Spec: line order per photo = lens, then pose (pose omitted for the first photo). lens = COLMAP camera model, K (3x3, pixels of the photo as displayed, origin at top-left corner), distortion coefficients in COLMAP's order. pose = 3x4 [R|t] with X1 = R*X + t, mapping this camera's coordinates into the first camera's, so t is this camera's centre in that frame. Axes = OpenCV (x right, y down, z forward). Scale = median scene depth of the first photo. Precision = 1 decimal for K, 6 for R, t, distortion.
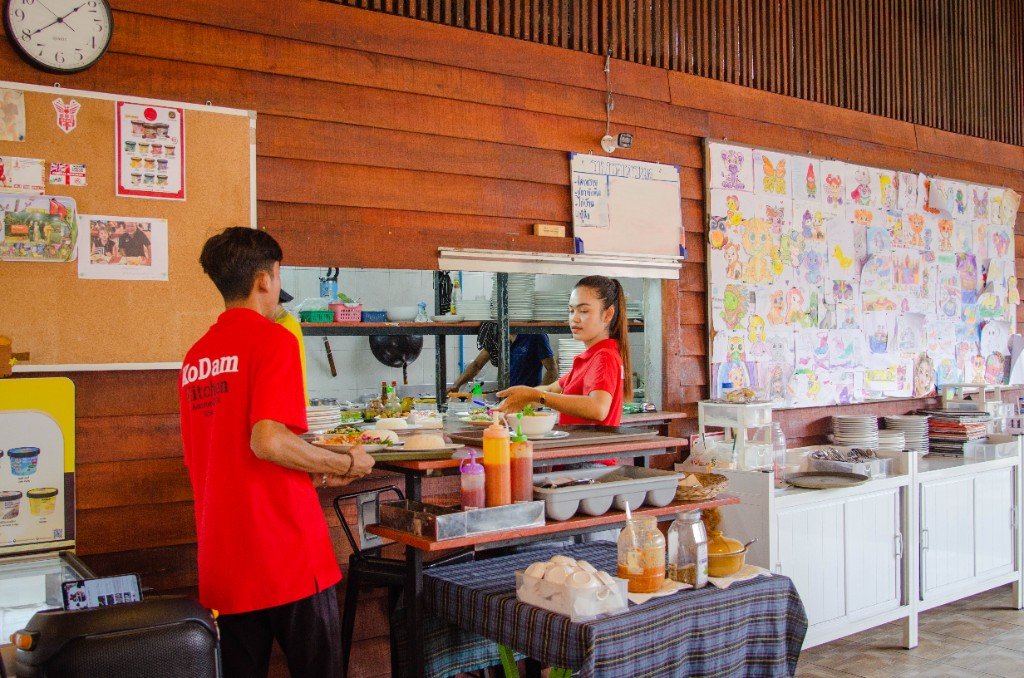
lens RADIAL K [[1068.6, 0, 513.0], [0, 1068.6, 336.9], [0, 0, 1]] dist [-0.088689, 0.000000]
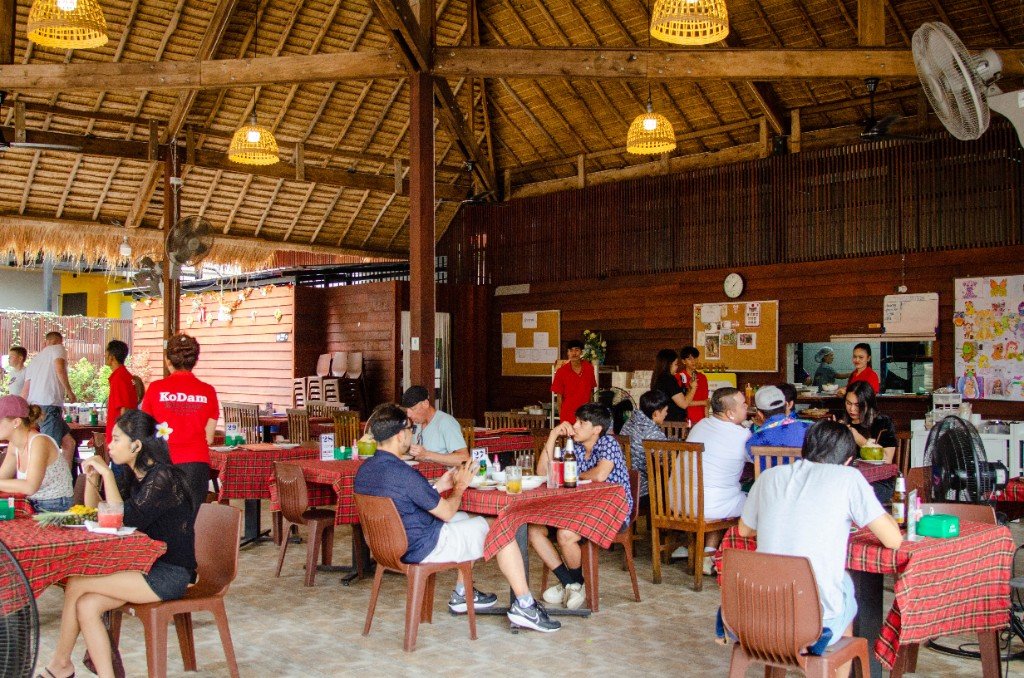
lens RADIAL K [[1068.6, 0, 512.5], [0, 1068.6, 340.3], [0, 0, 1]] dist [-0.088689, 0.000000]
pose [[0.068567, -0.007426, -0.997619, 2.286141], [0.004370, 0.999965, -0.007143, -0.040261], [0.997637, -0.003870, 0.068597, -0.092751]]
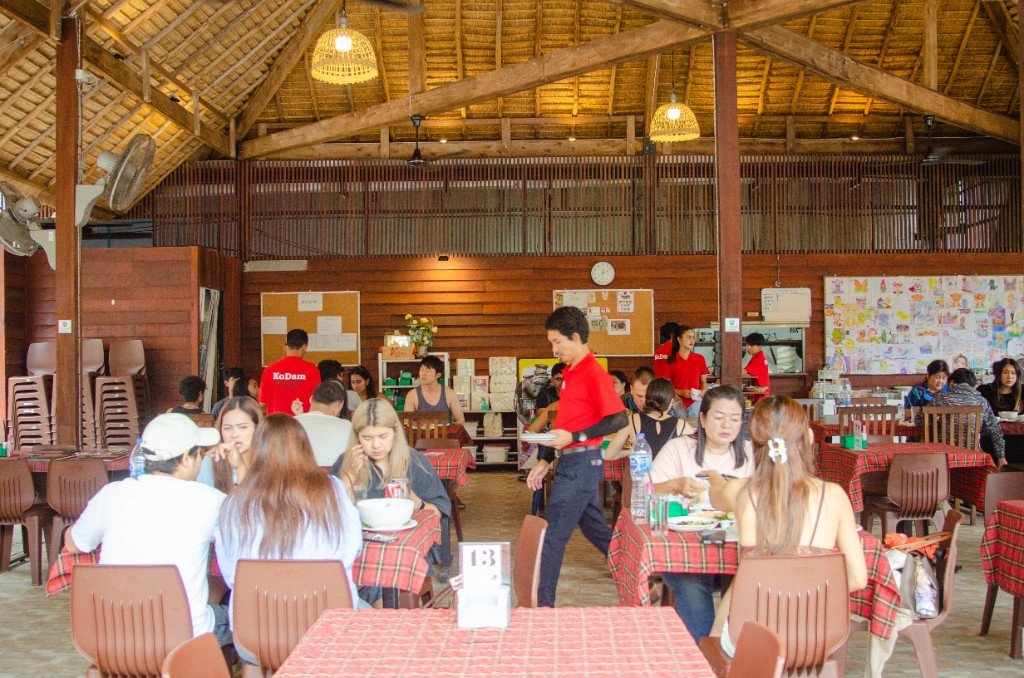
lens RADIAL K [[1068.6, 0, 511.6], [0, 1068.6, 341.5], [0, 0, 1]] dist [-0.088689, 0.000000]
pose [[0.785172, -0.006221, -0.619246, 1.224461], [0.004025, 0.999980, -0.004942, -0.004871], [0.619265, 0.001388, 0.785181, -1.647576]]
